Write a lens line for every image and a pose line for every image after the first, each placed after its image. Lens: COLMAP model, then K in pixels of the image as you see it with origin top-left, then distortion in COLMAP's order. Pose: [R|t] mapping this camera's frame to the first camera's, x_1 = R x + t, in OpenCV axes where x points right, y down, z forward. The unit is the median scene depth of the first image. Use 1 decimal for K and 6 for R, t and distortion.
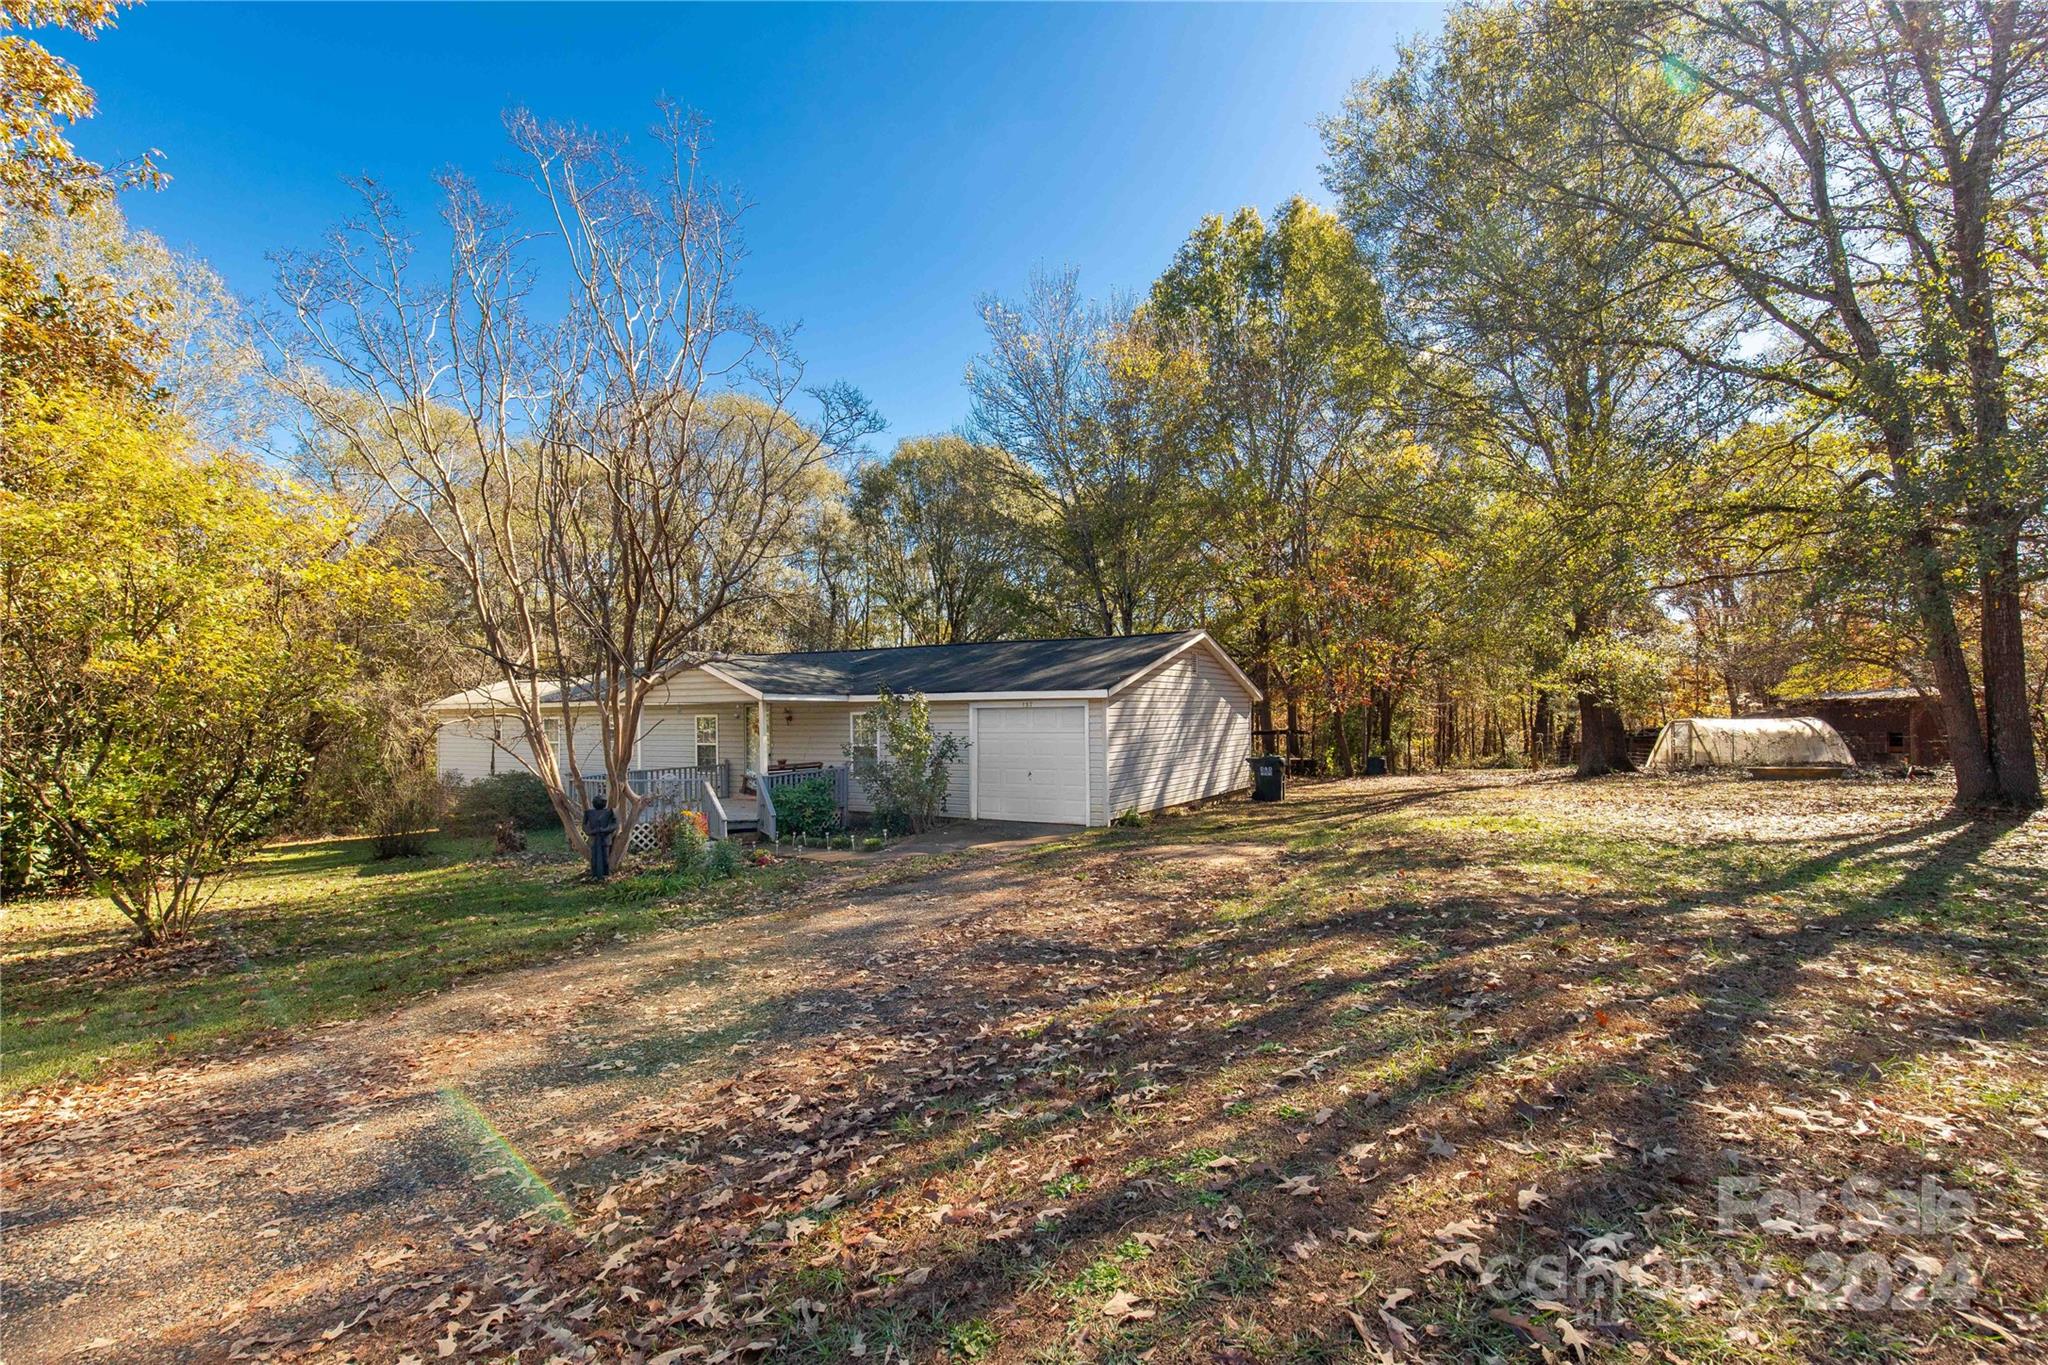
lens RADIAL K [[922.1, 0, 1024.0], [0, 922.1, 682.5], [0, 0, 1]] dist [0.000121, -0.000153]
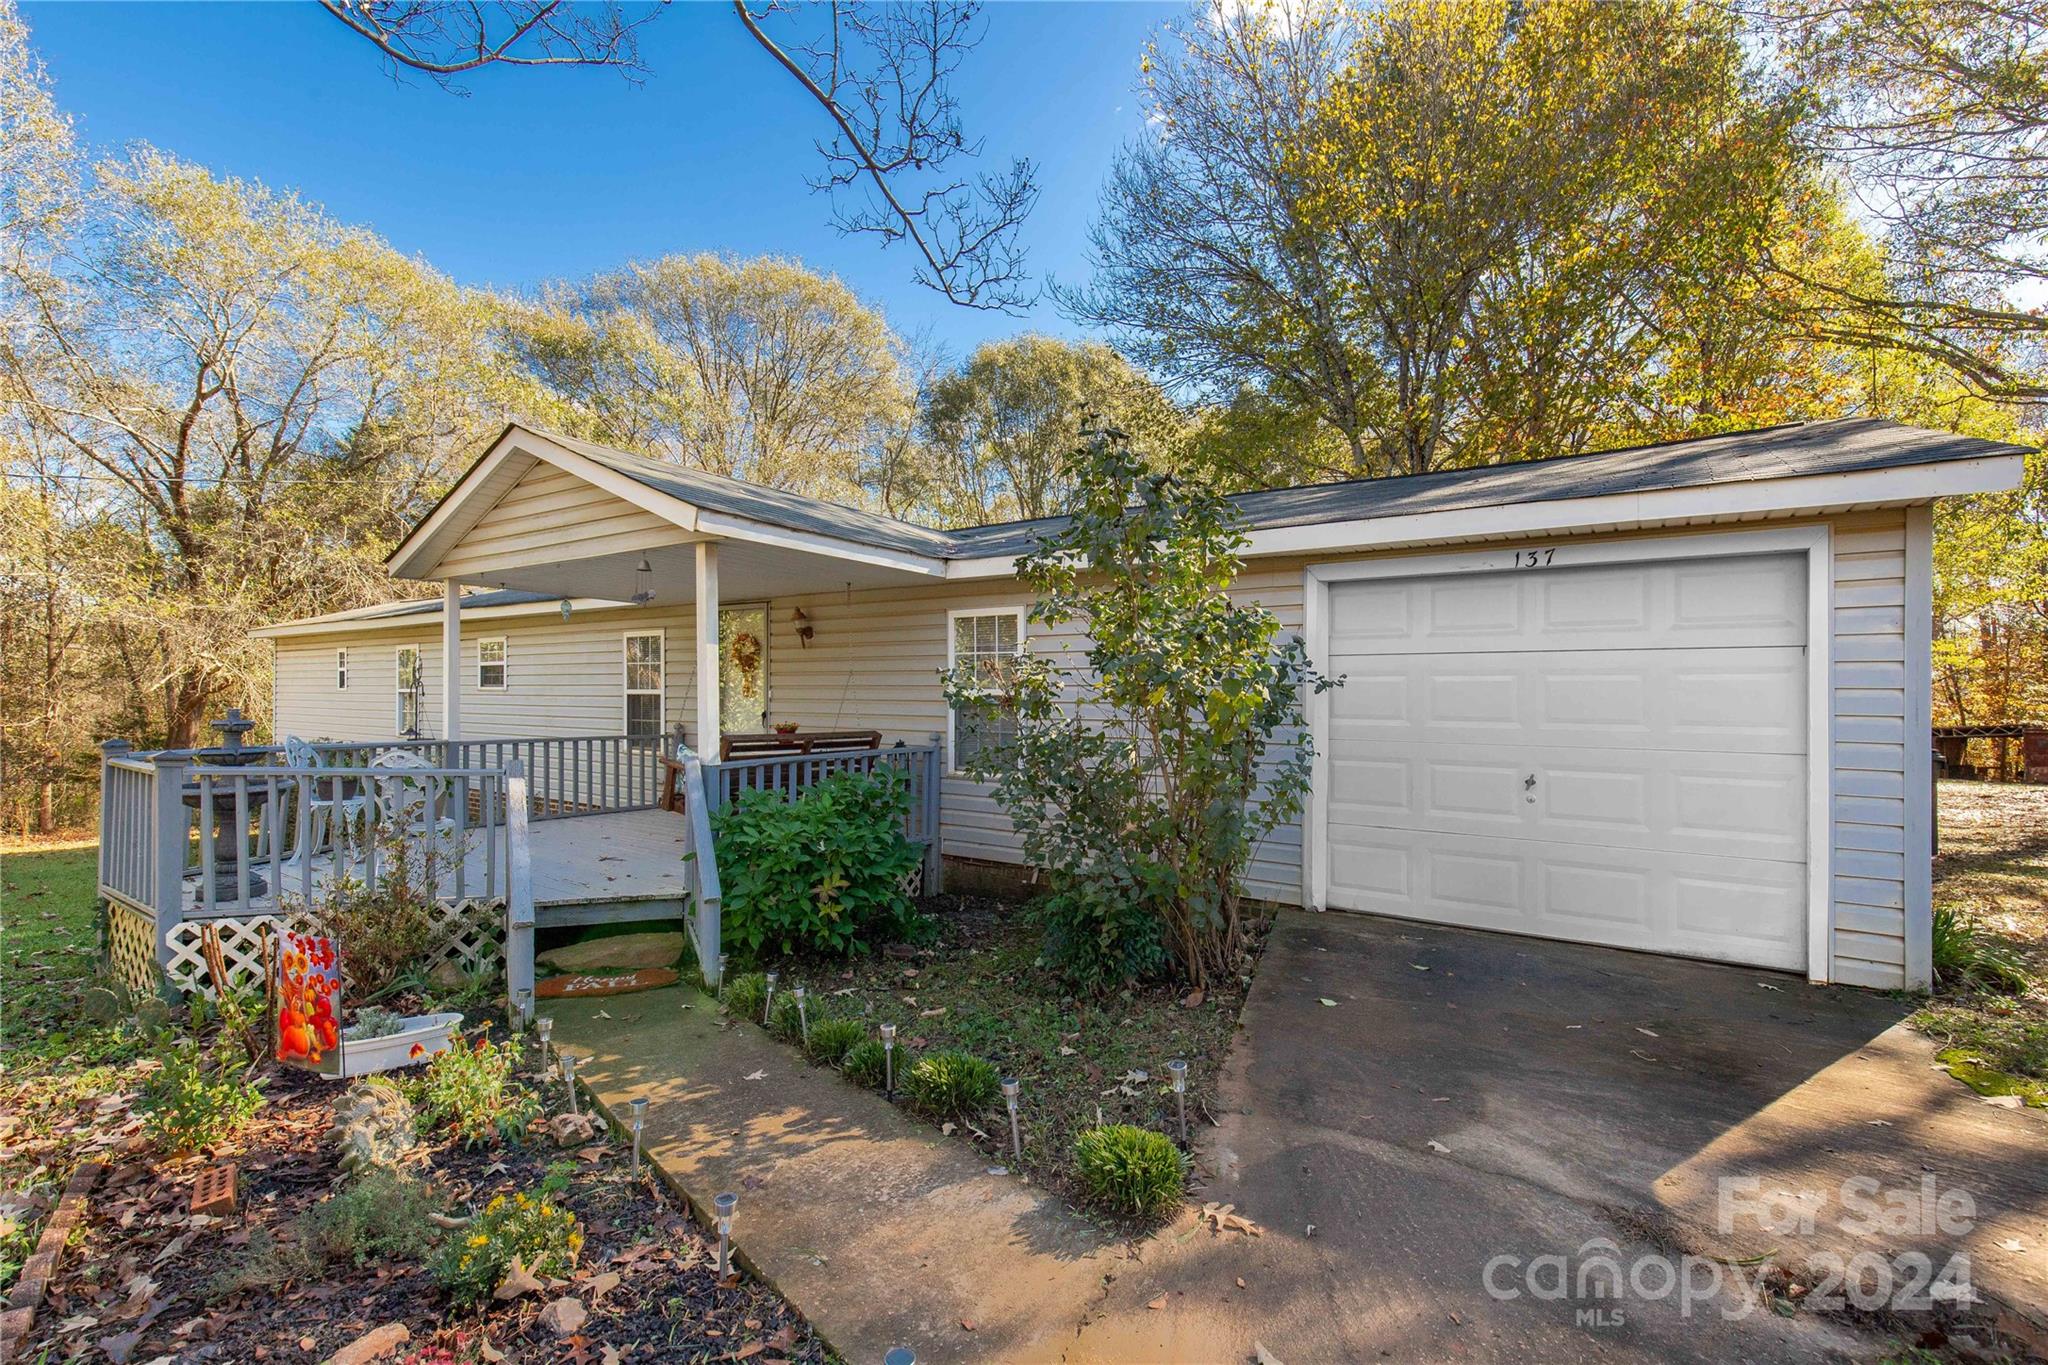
lens RADIAL K [[922.1, 0, 1024.0], [0, 922.1, 682.5], [0, 0, 1]] dist [0.000121, -0.000153]
pose [[0.997352, 0.007417, -0.072350, -0.135305], [-0.004138, 0.998962, 0.045369, 0.050356], [0.072611, -0.044949, 0.996347, 0.653275]]
